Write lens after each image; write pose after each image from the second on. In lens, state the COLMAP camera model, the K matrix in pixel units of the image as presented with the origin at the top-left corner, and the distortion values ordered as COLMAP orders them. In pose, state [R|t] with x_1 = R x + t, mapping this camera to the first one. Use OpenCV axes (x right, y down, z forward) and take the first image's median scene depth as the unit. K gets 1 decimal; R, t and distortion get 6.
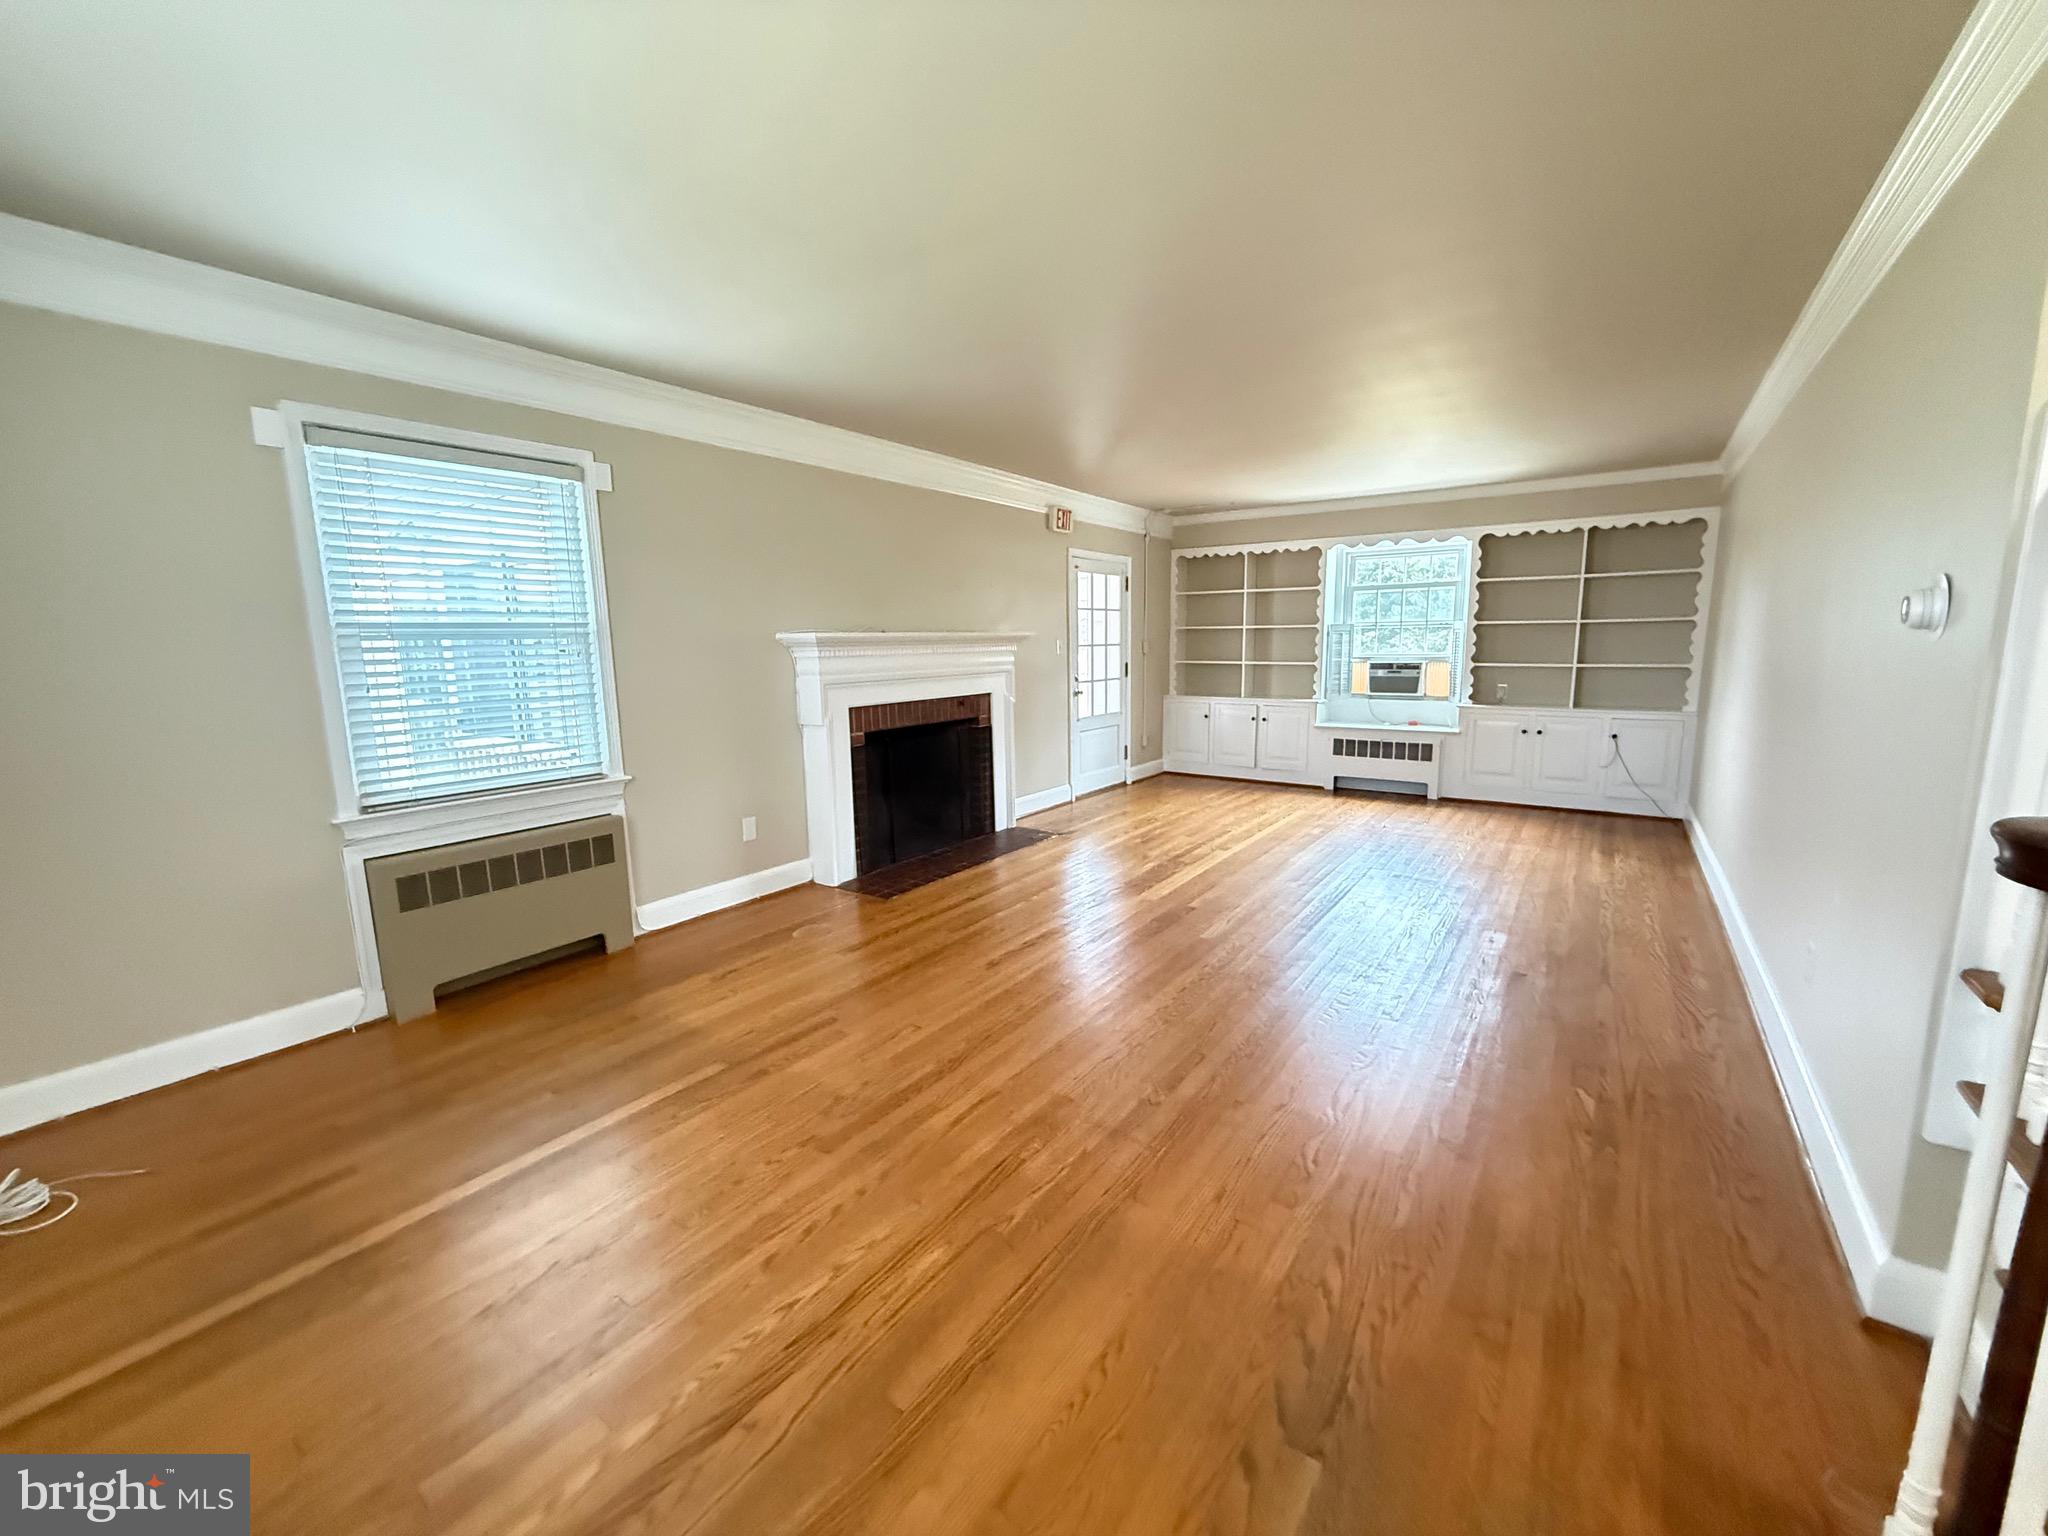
lens RADIAL K [[815.7, 0, 1018.9], [0, 815.7, 767.9], [0, 0, 1]] dist [-0.002699, 0.000049]
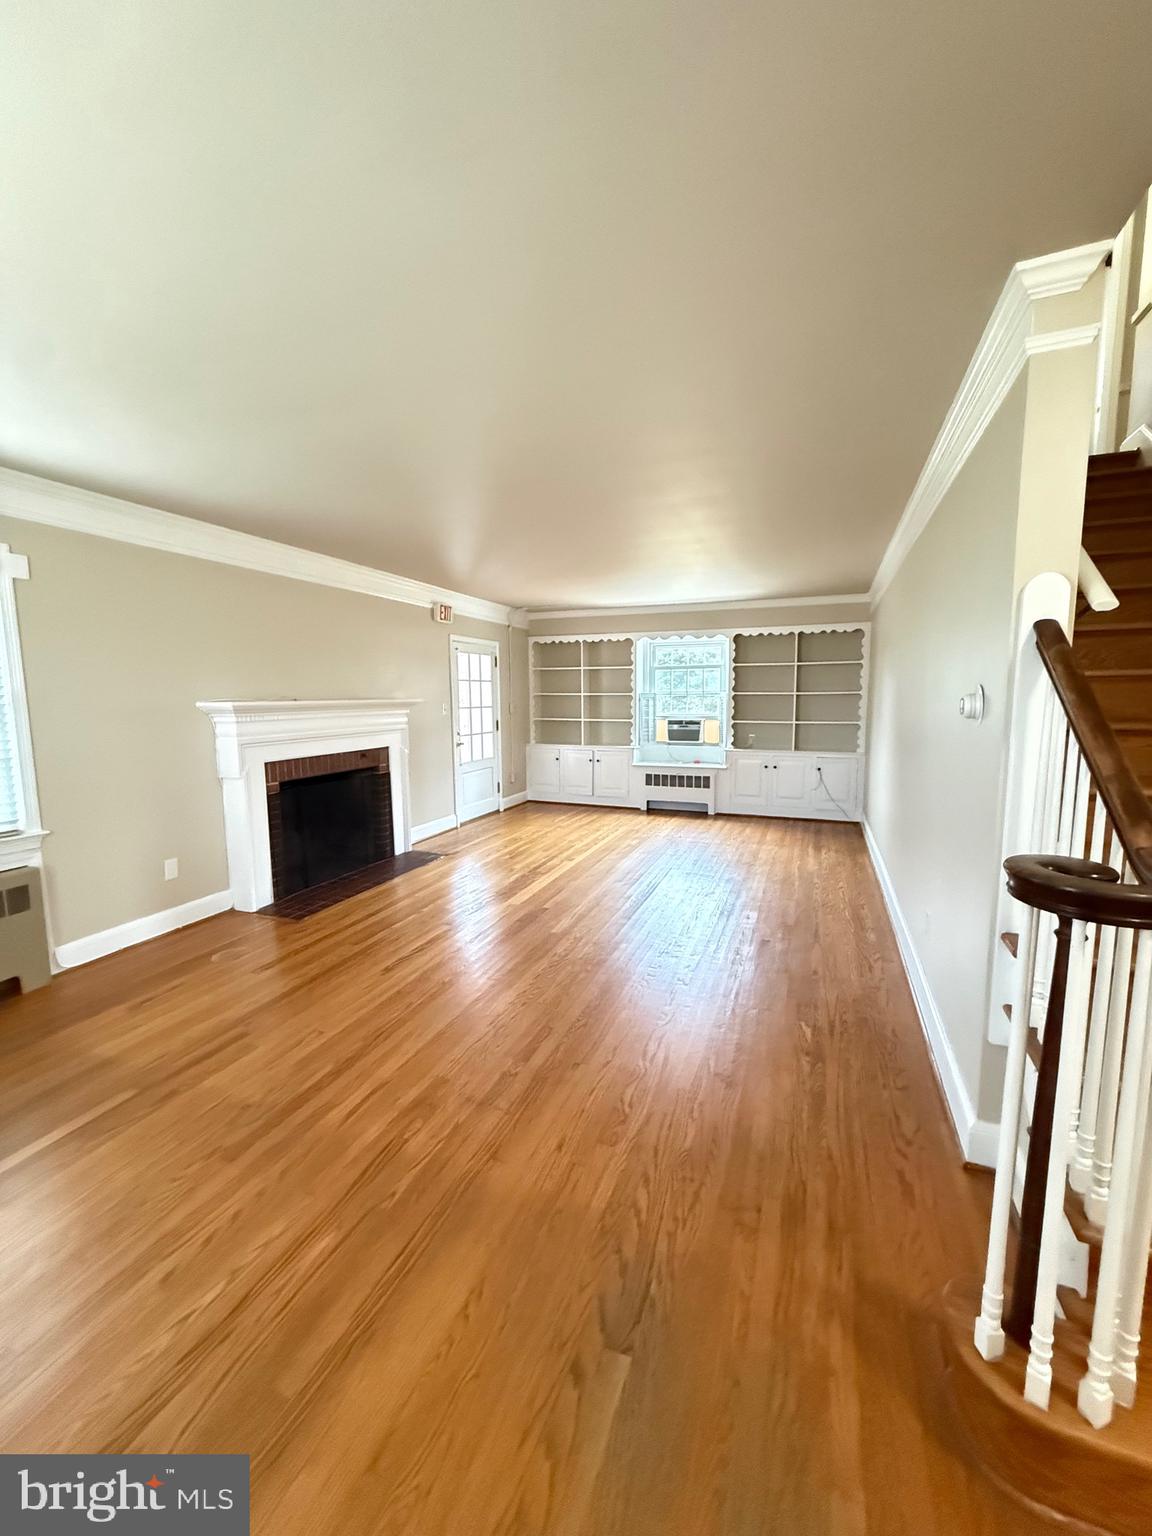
lens RADIAL K [[611.7, 0, 575.8], [0, 611.7, 765.4], [0, 0, 1]] dist [-0.002699, 0.000049]
pose [[0.969653, -0.020264, 0.243645, 0.015943], [0.030808, 0.998743, -0.039545, -0.016187], [-0.242538, 0.045851, 0.969058, 0.005510]]
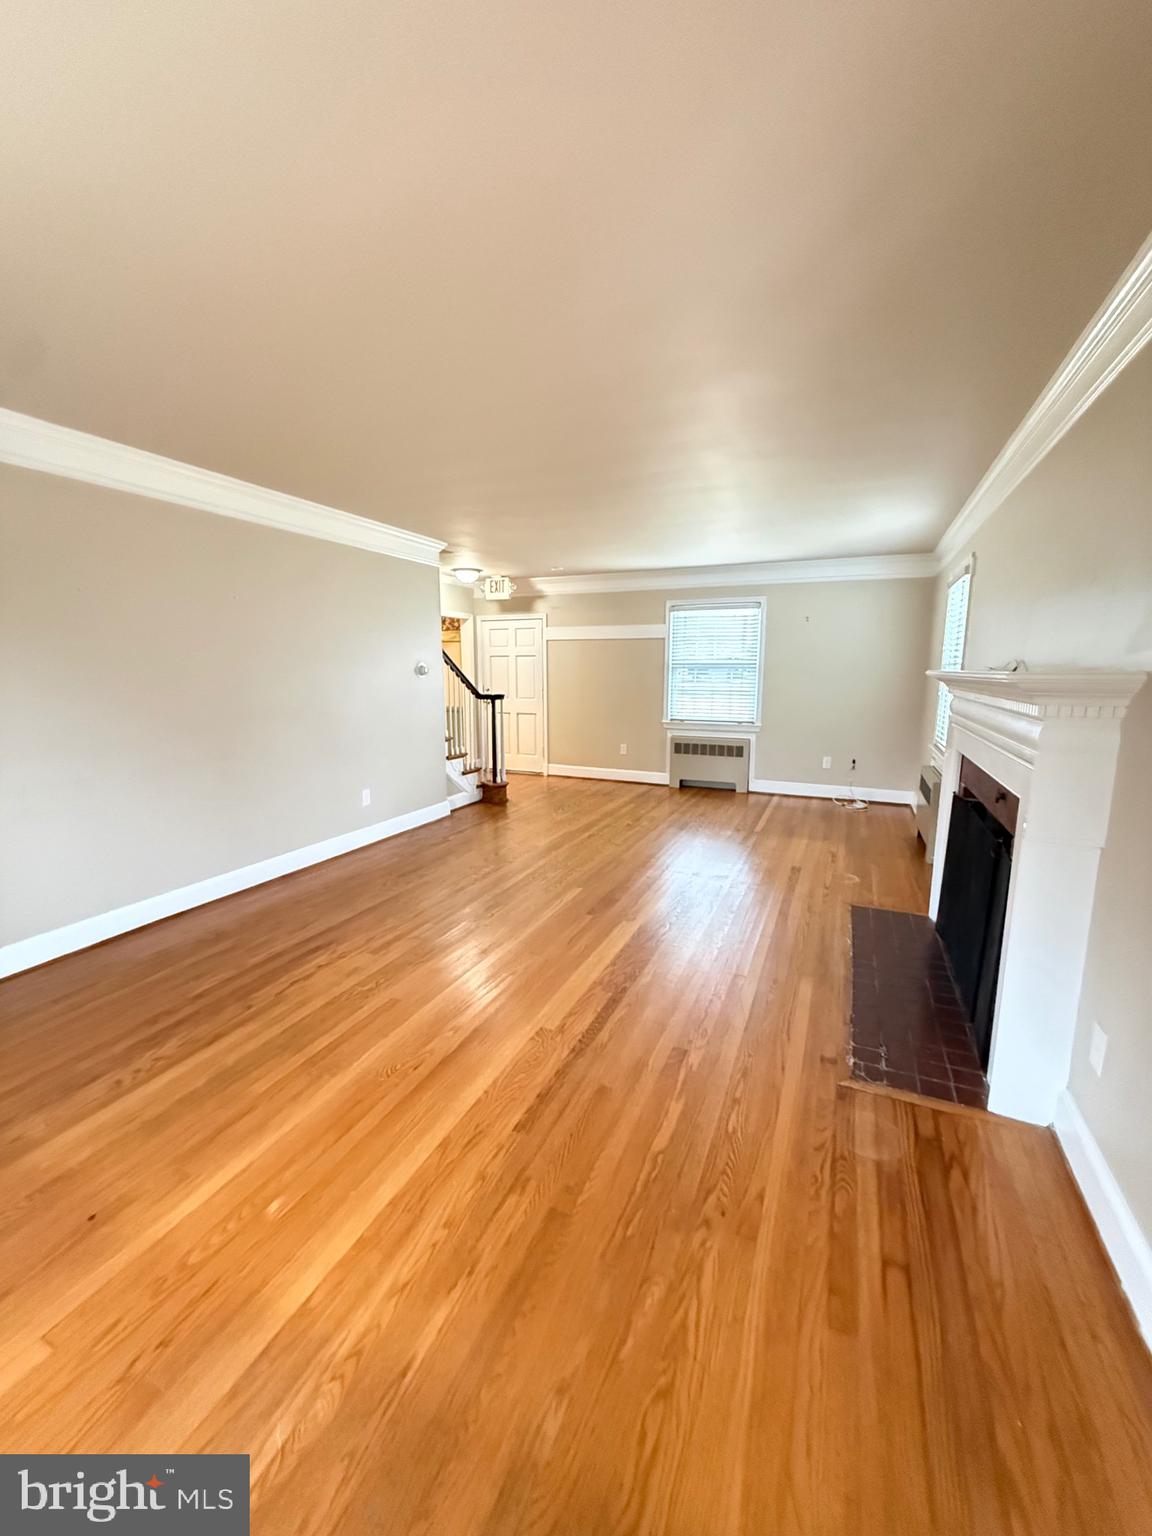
lens RADIAL K [[611.7, 0, 575.5], [0, 611.7, 769.9], [0, 0, 1]] dist [-0.002699, 0.000049]
pose [[-0.979399, 0.046612, -0.196484, 0.293793], [-0.018402, 0.948347, 0.316700, -0.220646], [0.201097, 0.313792, -0.927952, 1.299828]]
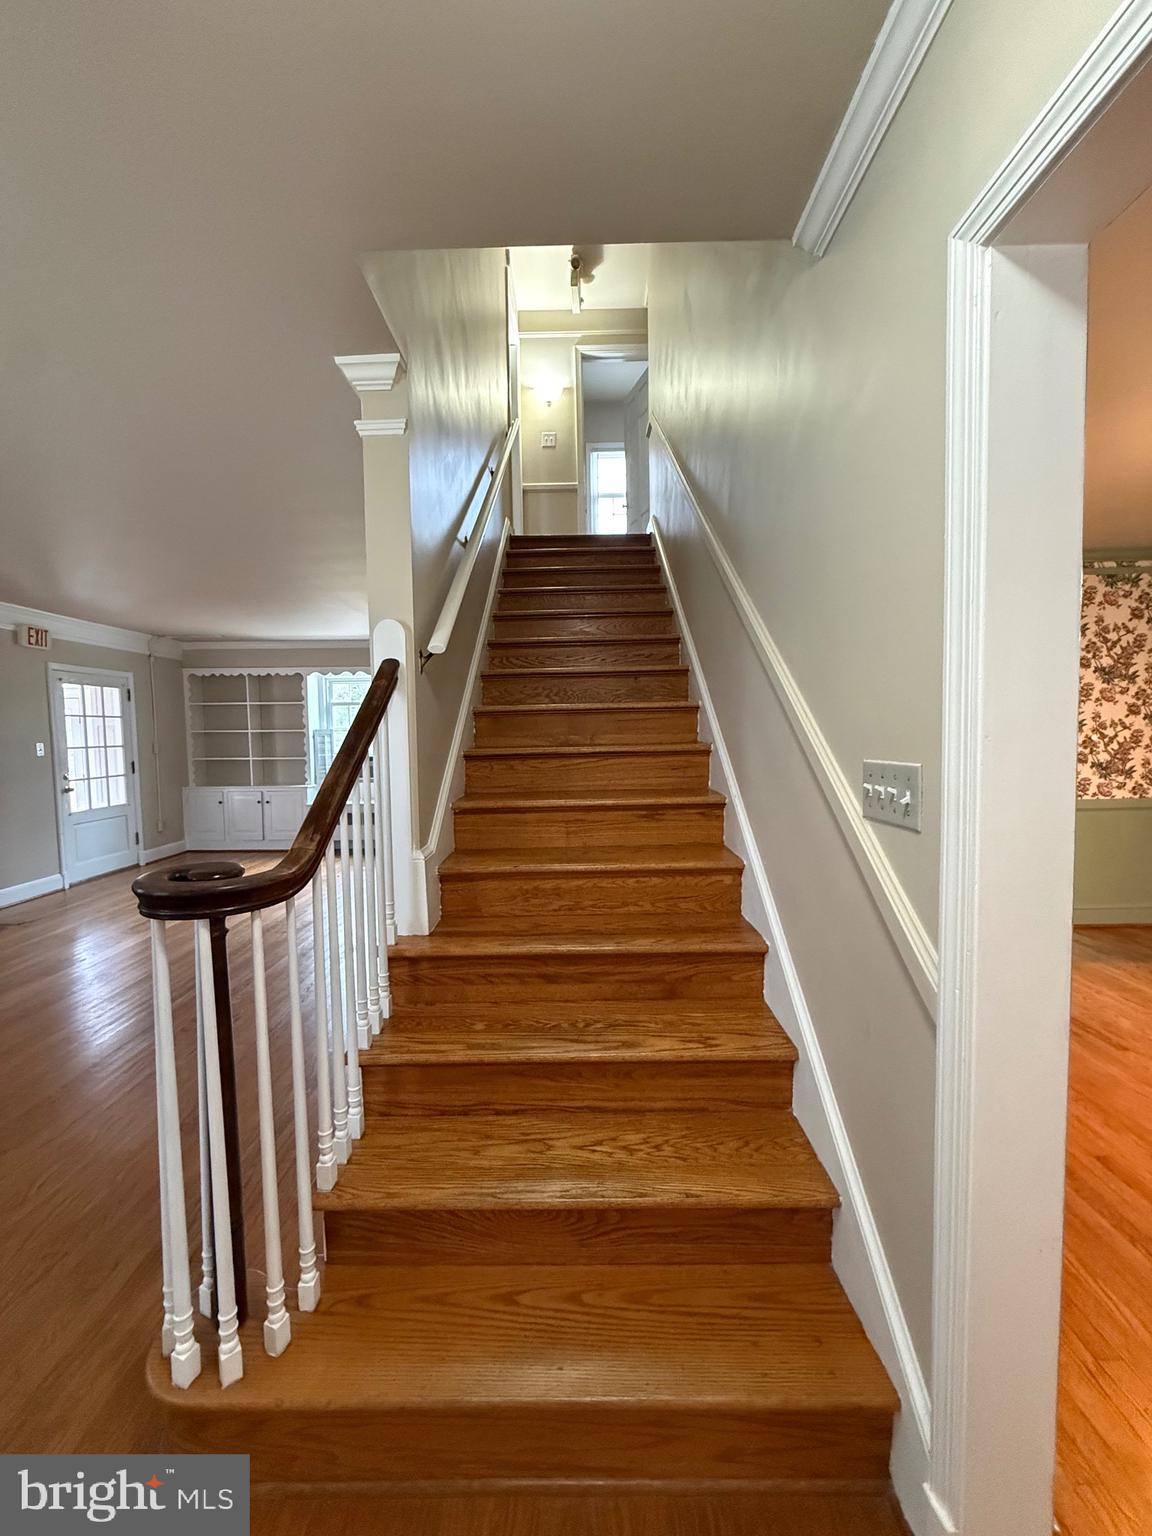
lens RADIAL K [[611.7, 0, 576.0], [0, 611.7, 765.4], [0, 0, 1]] dist [-0.002699, 0.000049]
pose [[0.813558, -0.030453, 0.580687, 0.191401], [0.092466, 0.992696, -0.077488, 0.003930], [-0.574086, 0.116735, 0.810431, -0.096362]]
